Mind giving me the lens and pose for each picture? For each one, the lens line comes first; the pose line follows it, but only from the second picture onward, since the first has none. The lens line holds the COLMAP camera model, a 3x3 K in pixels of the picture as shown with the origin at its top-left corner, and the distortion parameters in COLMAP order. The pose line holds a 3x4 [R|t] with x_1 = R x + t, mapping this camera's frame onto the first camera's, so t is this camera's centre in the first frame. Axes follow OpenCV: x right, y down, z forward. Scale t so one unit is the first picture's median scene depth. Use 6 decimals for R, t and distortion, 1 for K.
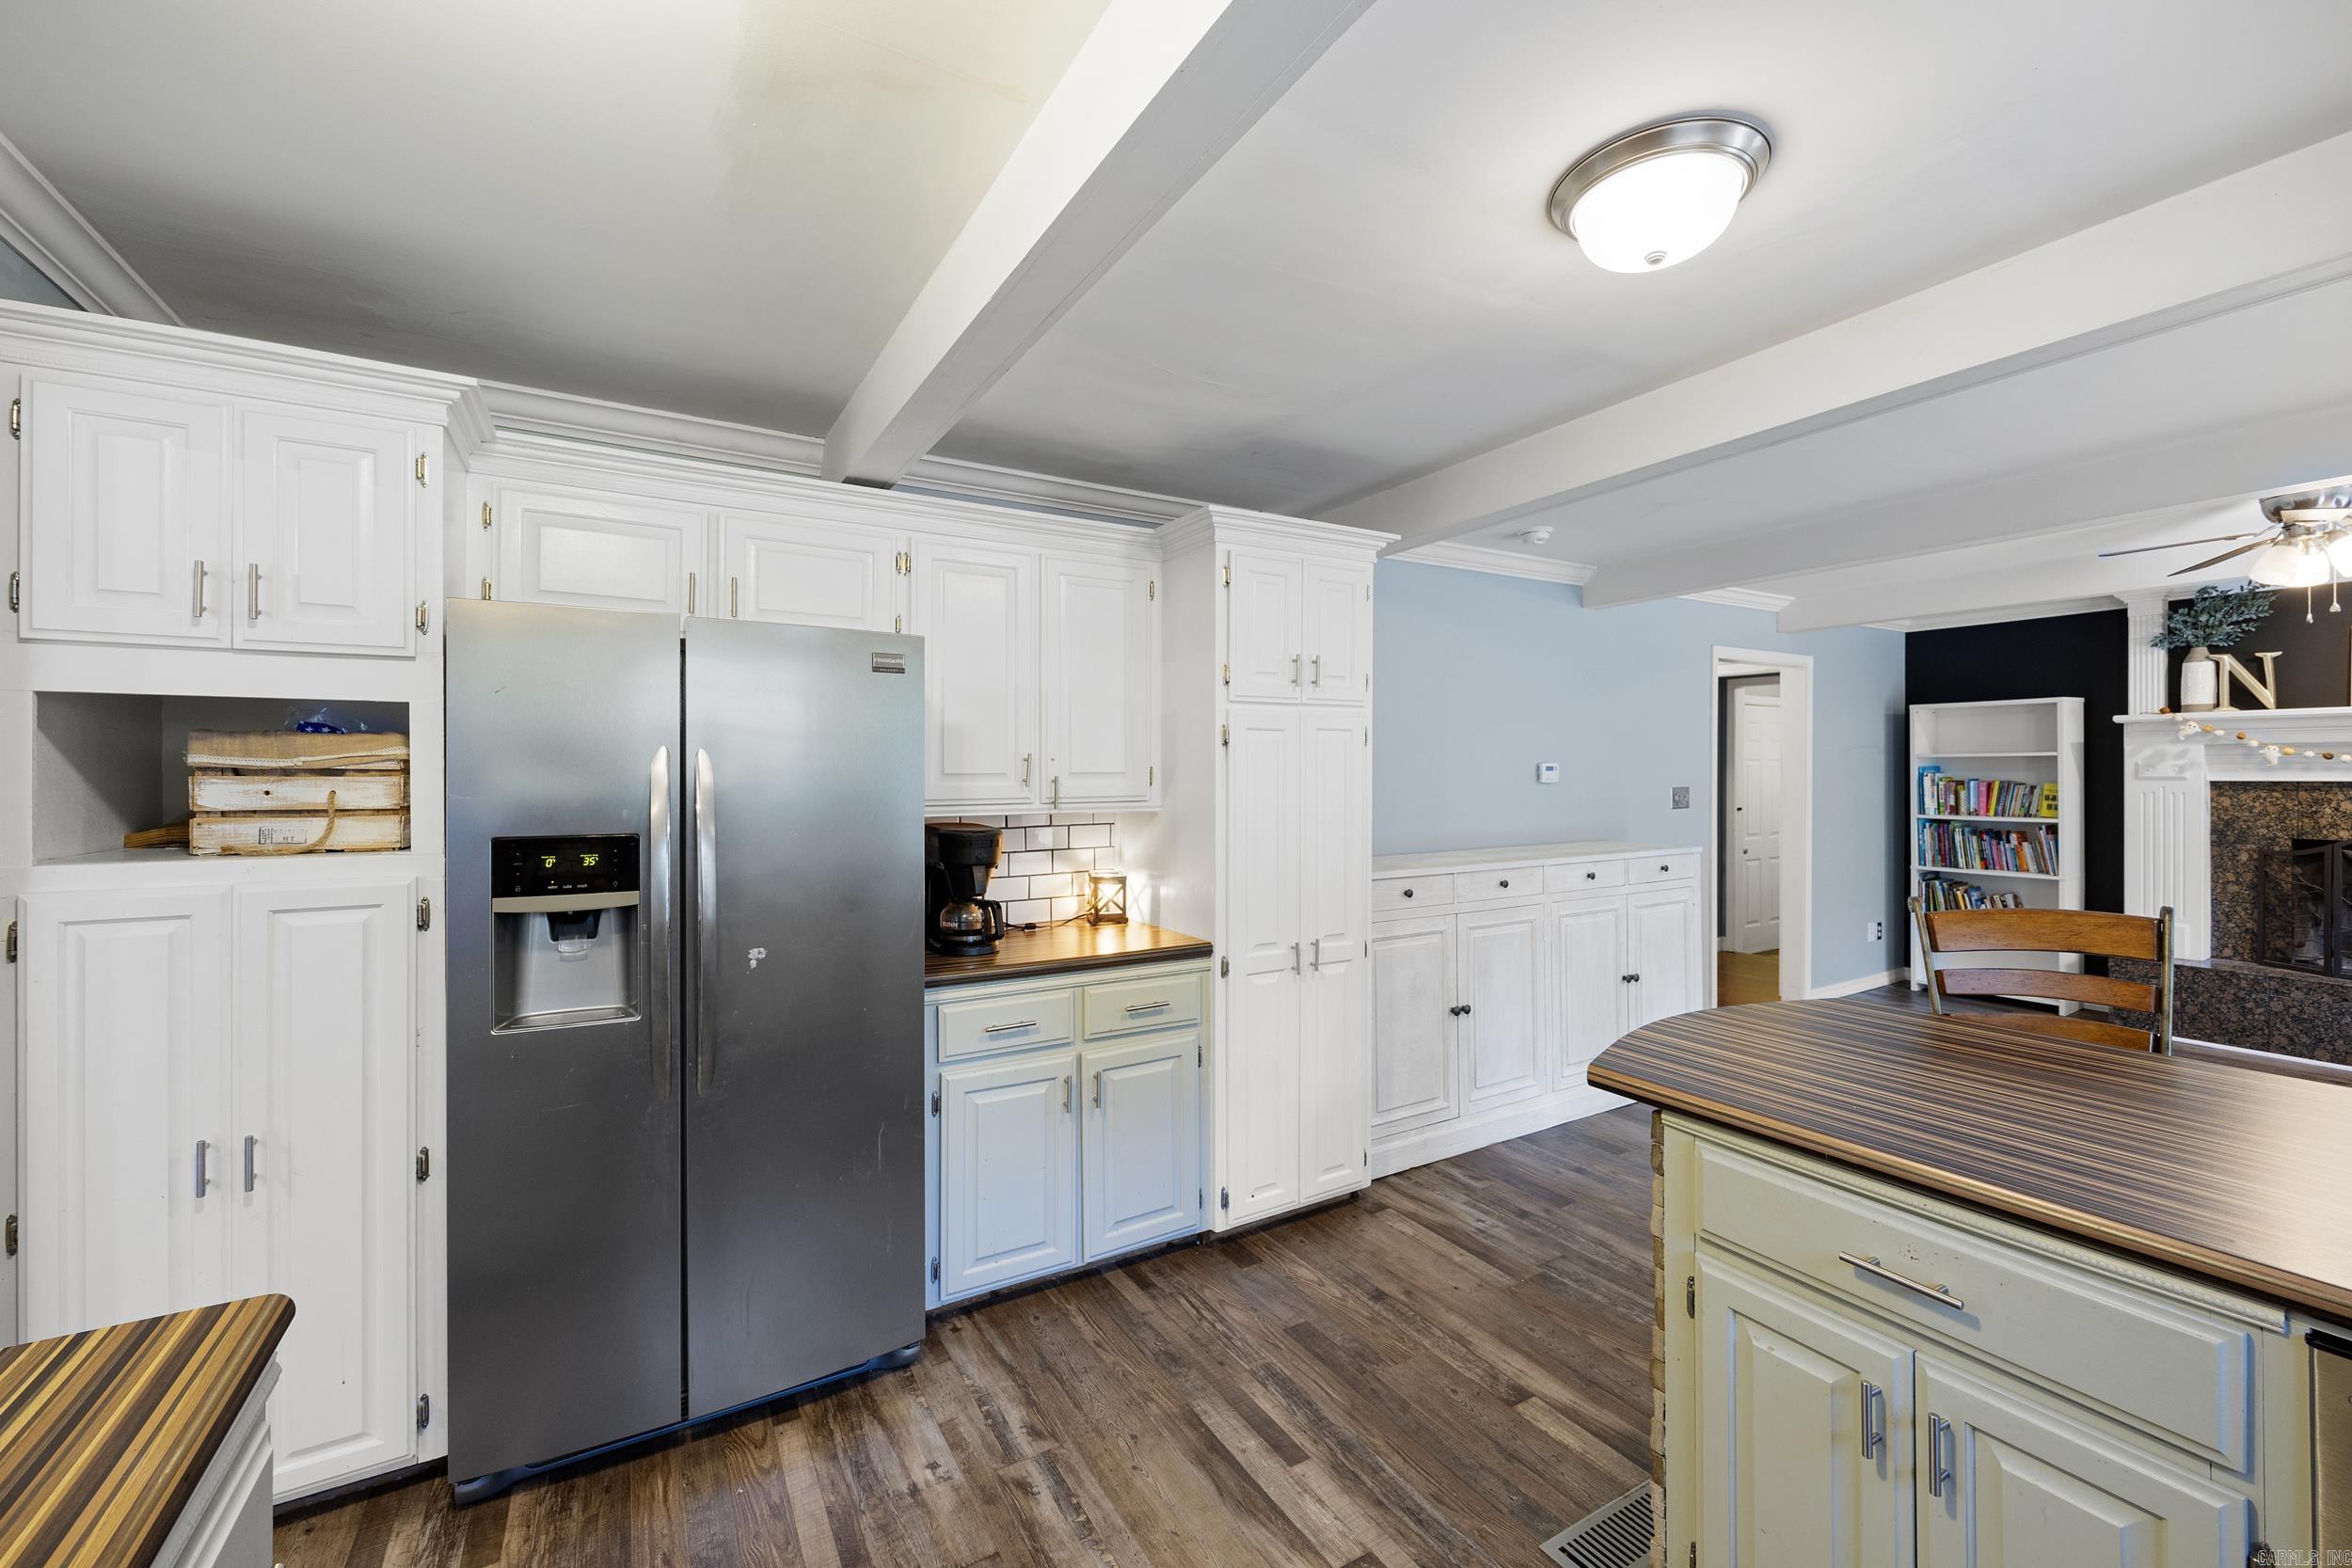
lens RADIAL K [[944.9, 0, 1167.0], [0, 944.9, 773.1], [0, 0, 1]] dist [-0.000494, -0.000207]
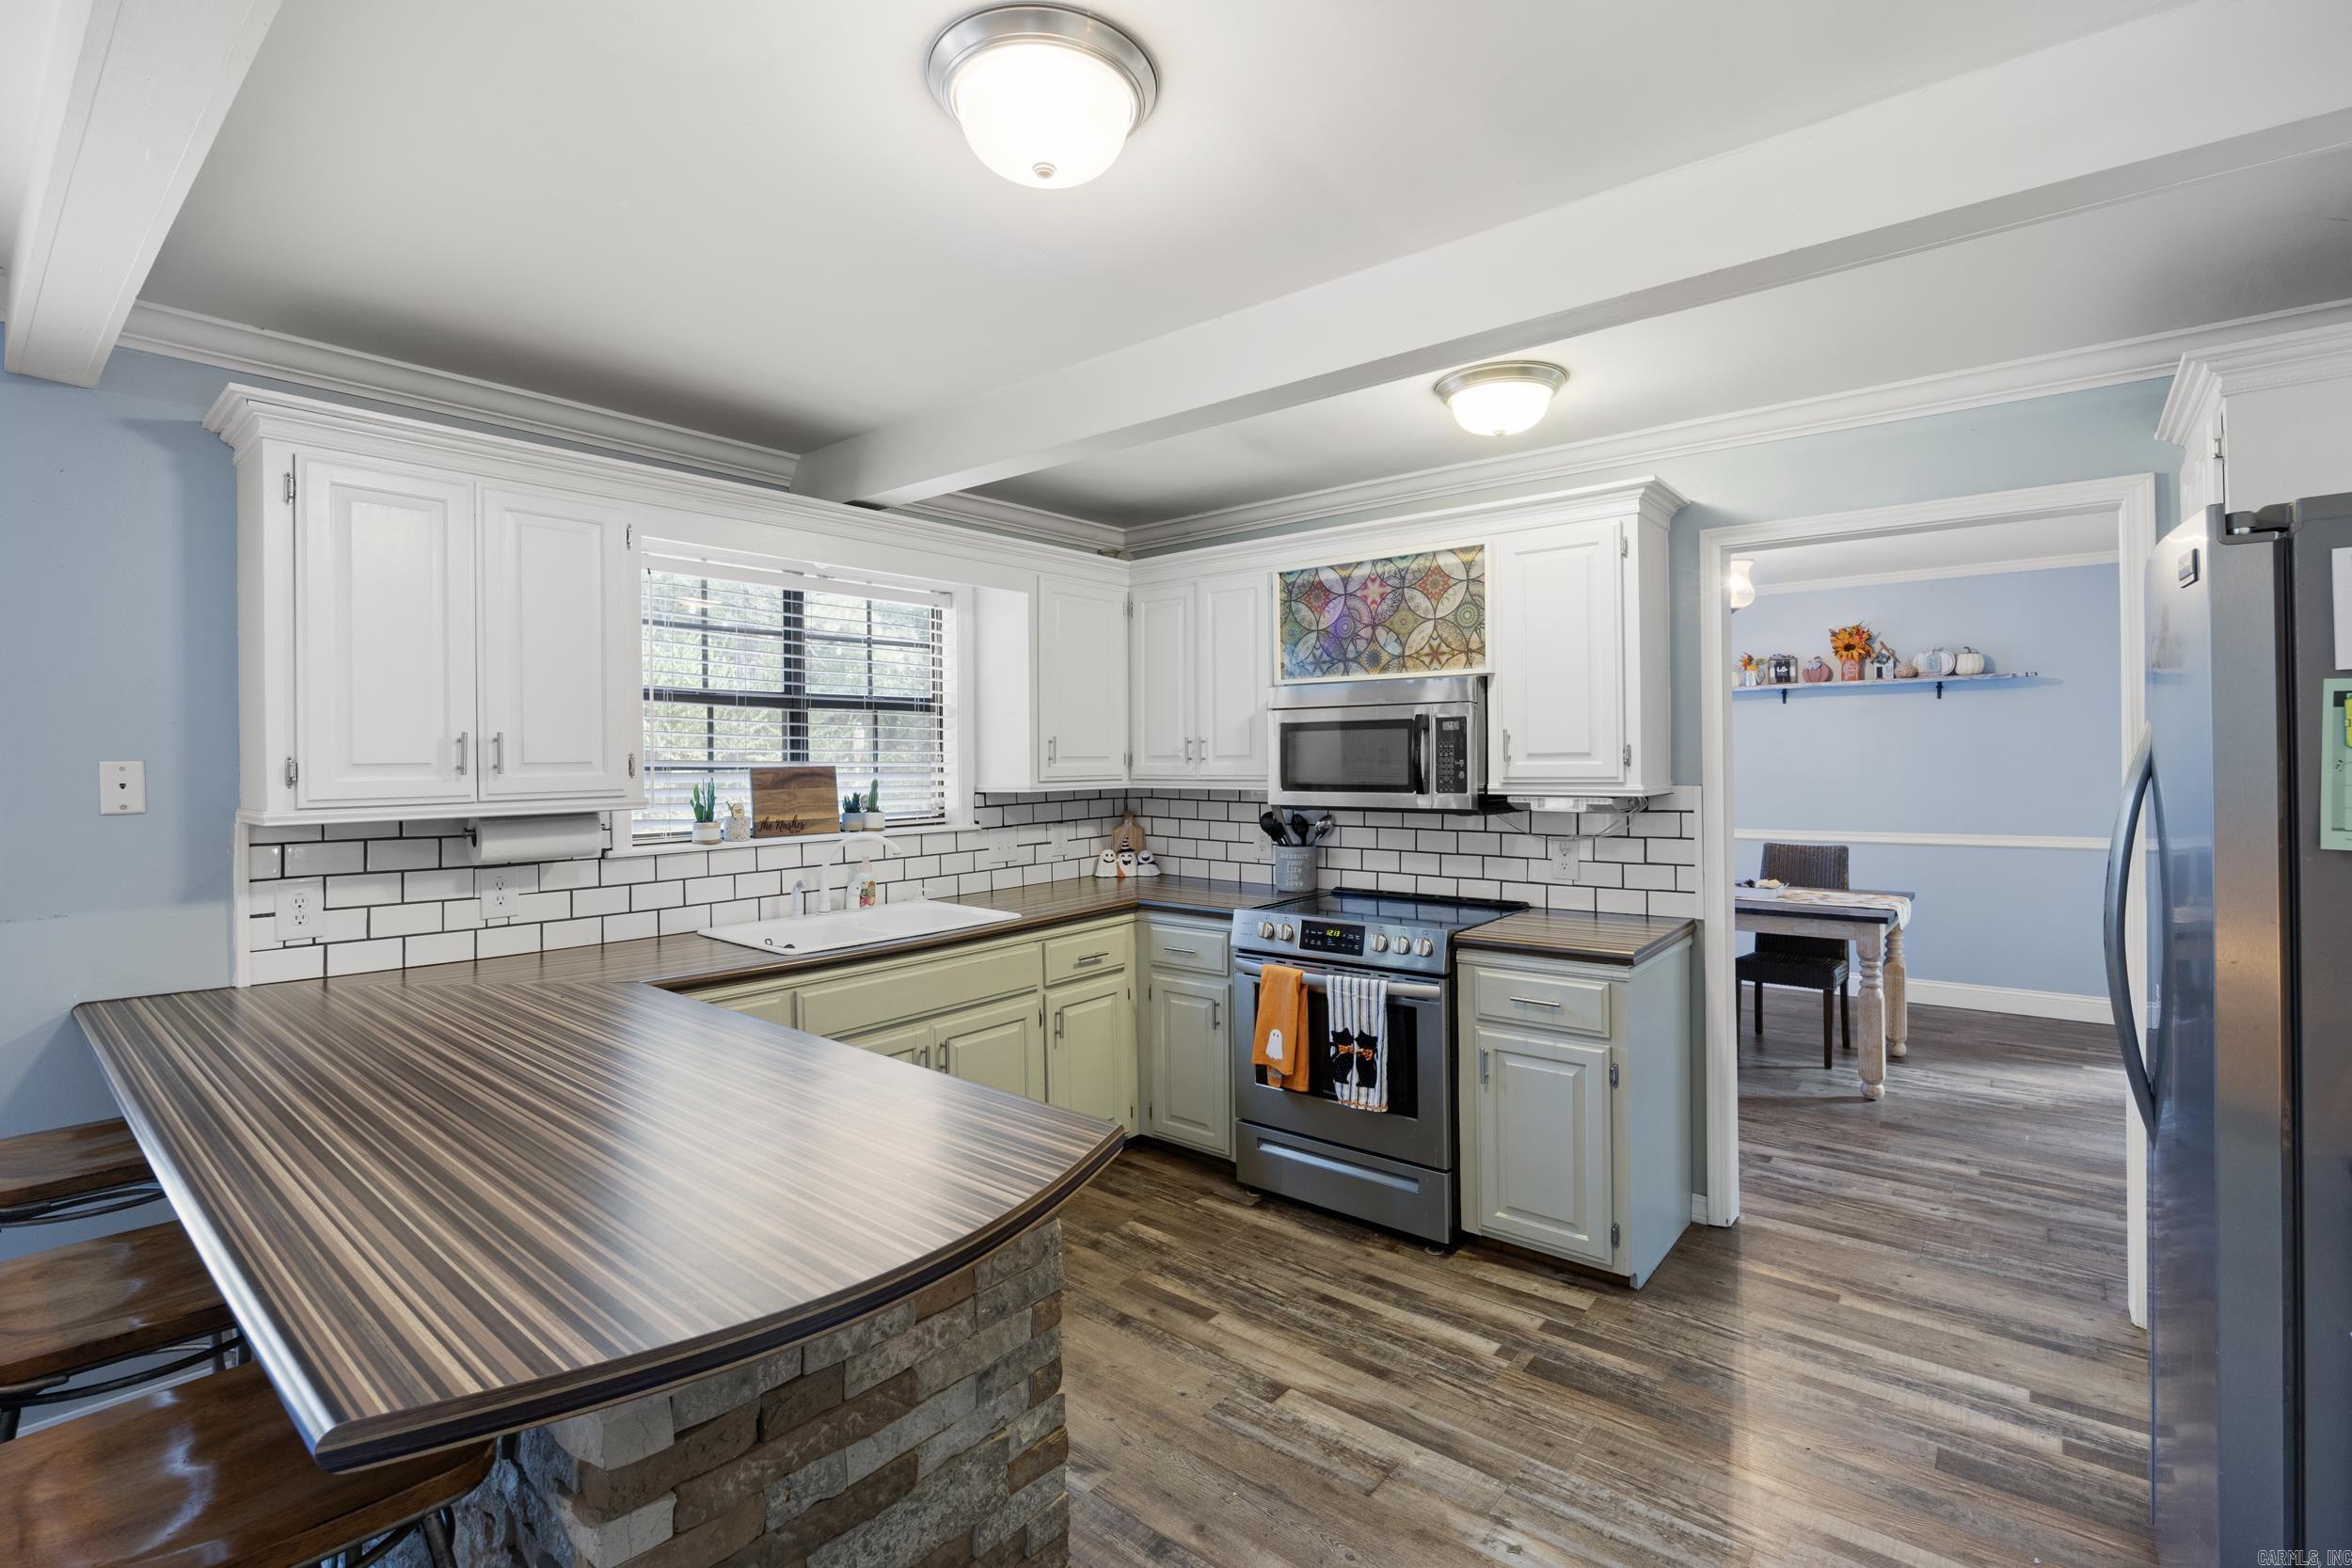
lens RADIAL K [[1061.9, 0, 1174.0], [0, 1061.9, 769.2], [0, 0, 1]] dist [-0.015324, 0.000001]
pose [[-0.938581, 0.015093, -0.344728, 0.237891], [0.011906, 0.999865, 0.011360, -0.001872], [0.344853, 0.006558, -0.938634, 0.612684]]
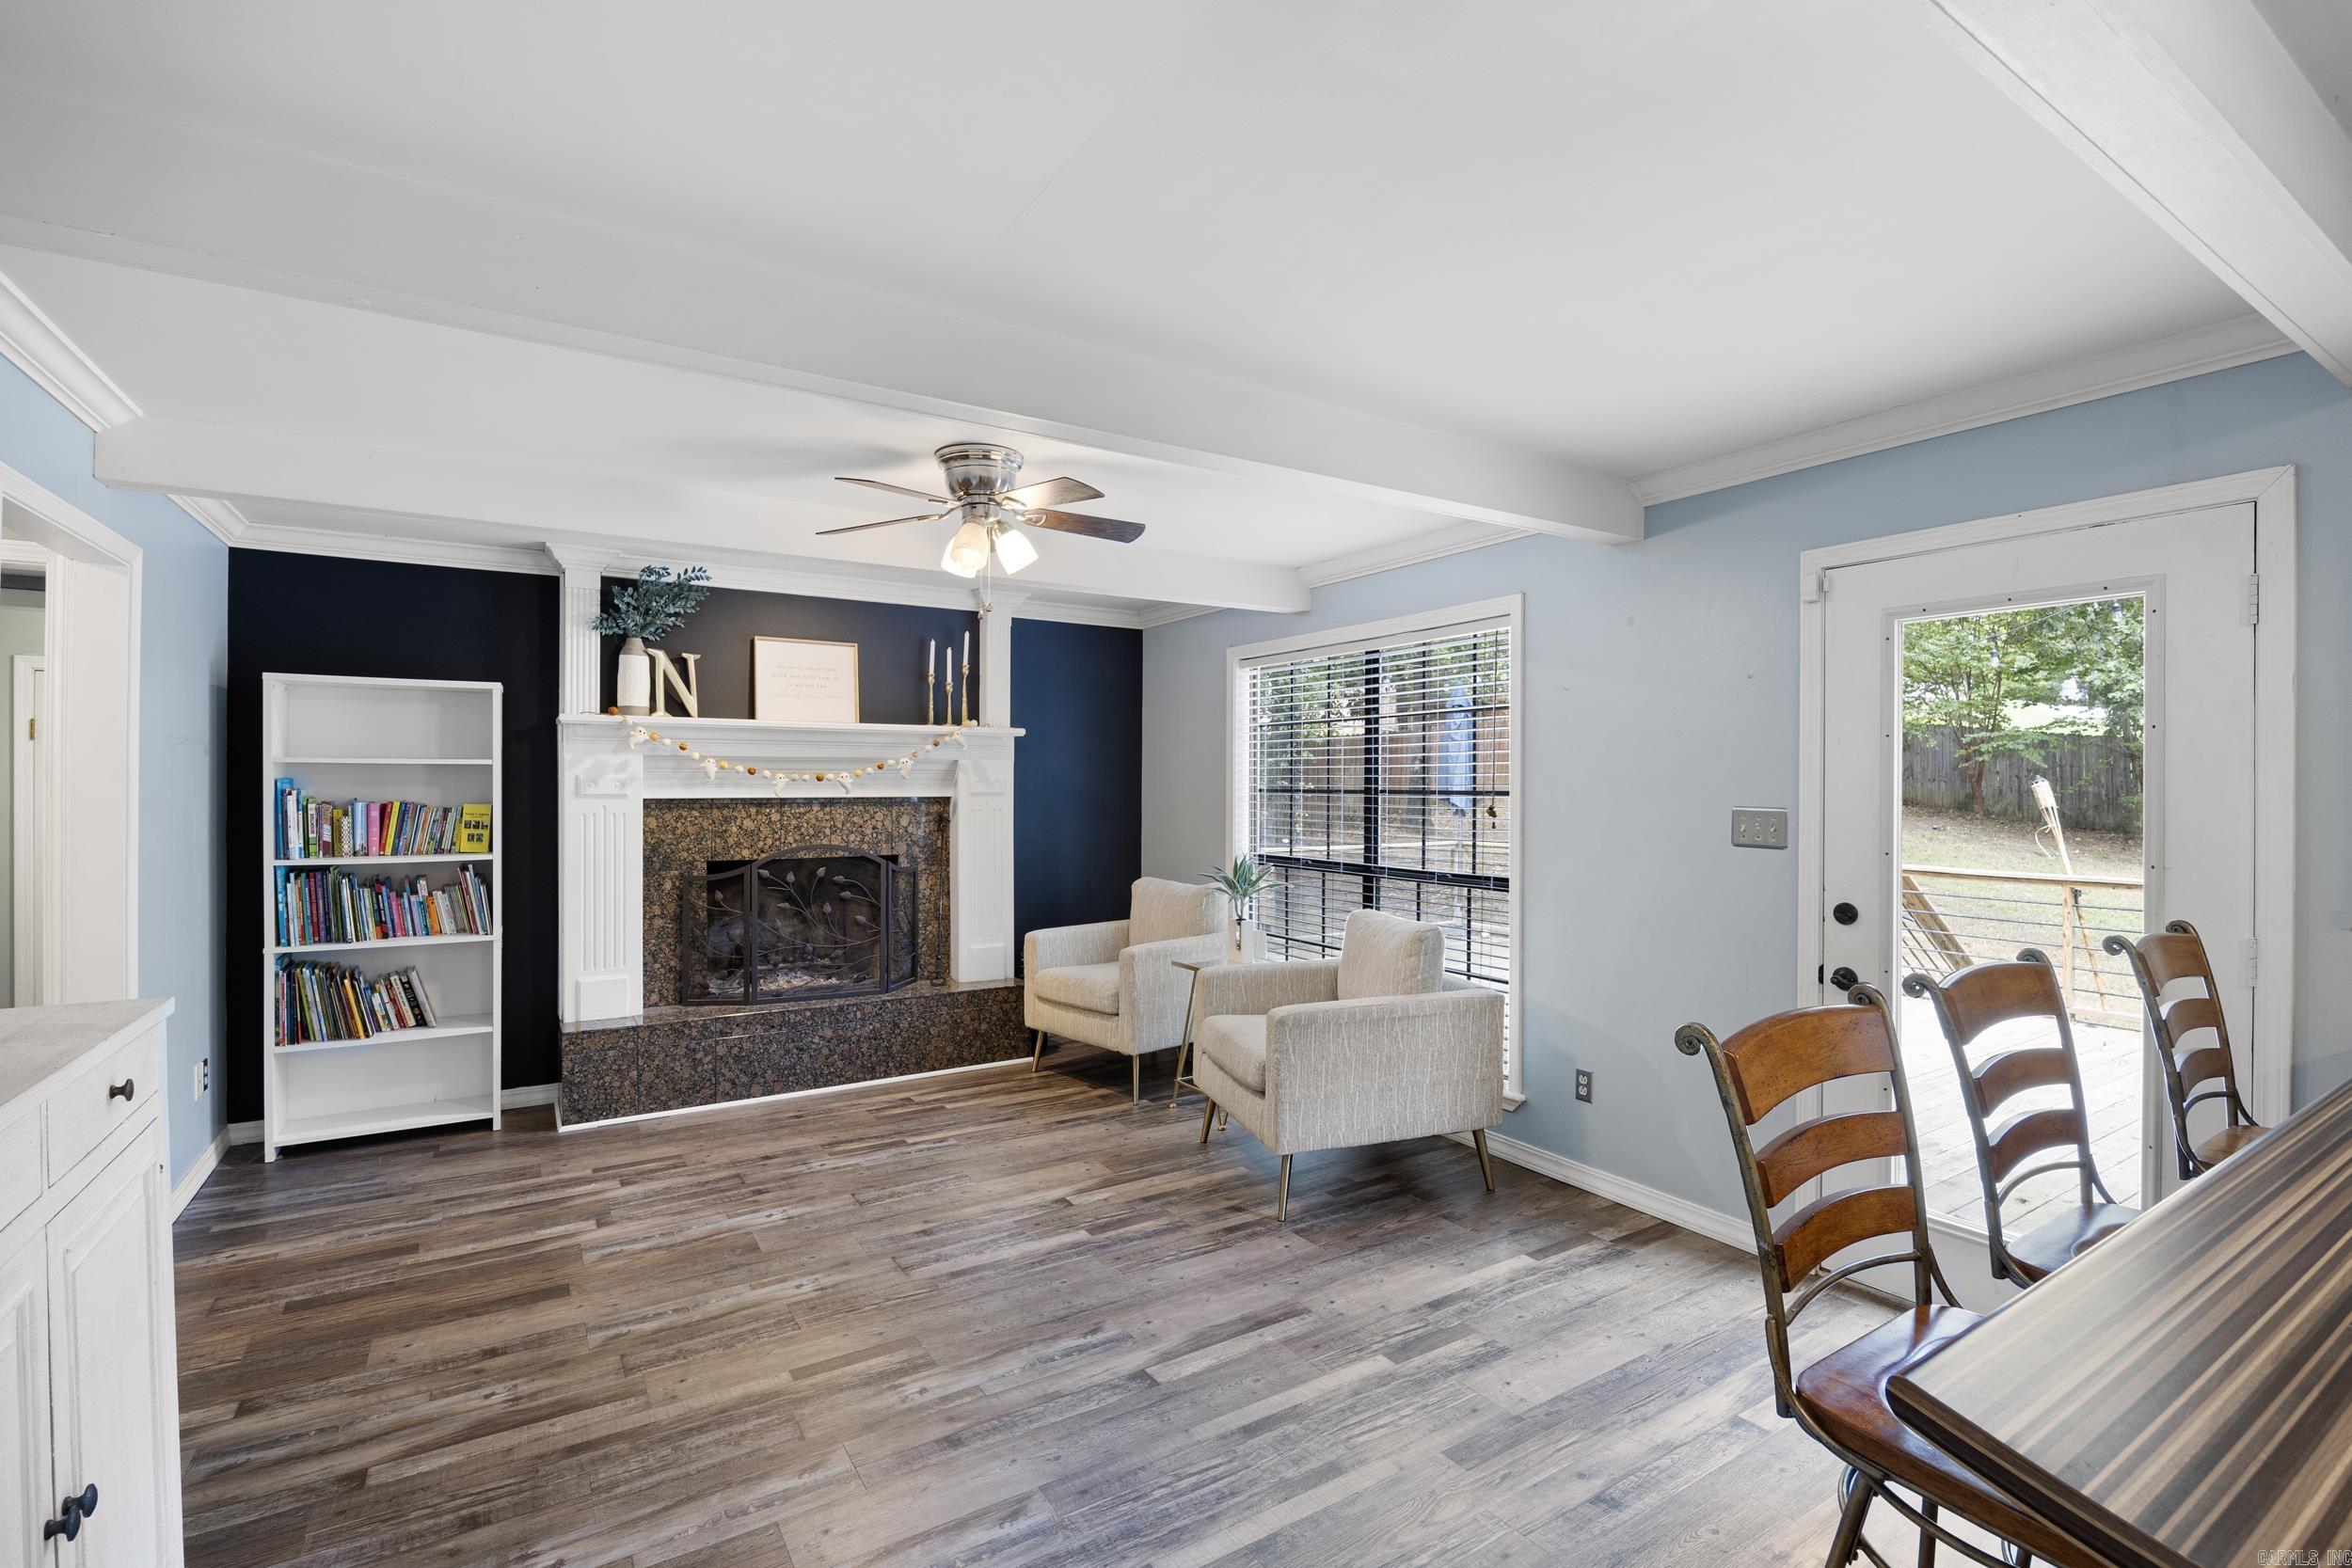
lens RADIAL K [[1071.9, 0, 1211.2], [0, 1071.9, 784.5], [0, 0, 1]] dist [-0.015436, 0.000013]
pose [[-0.053033, 0.004341, 0.998583, 0.127806], [0.001295, 0.999990, -0.004278, 0.000382], [-0.998592, 0.001066, -0.053038, 0.541551]]
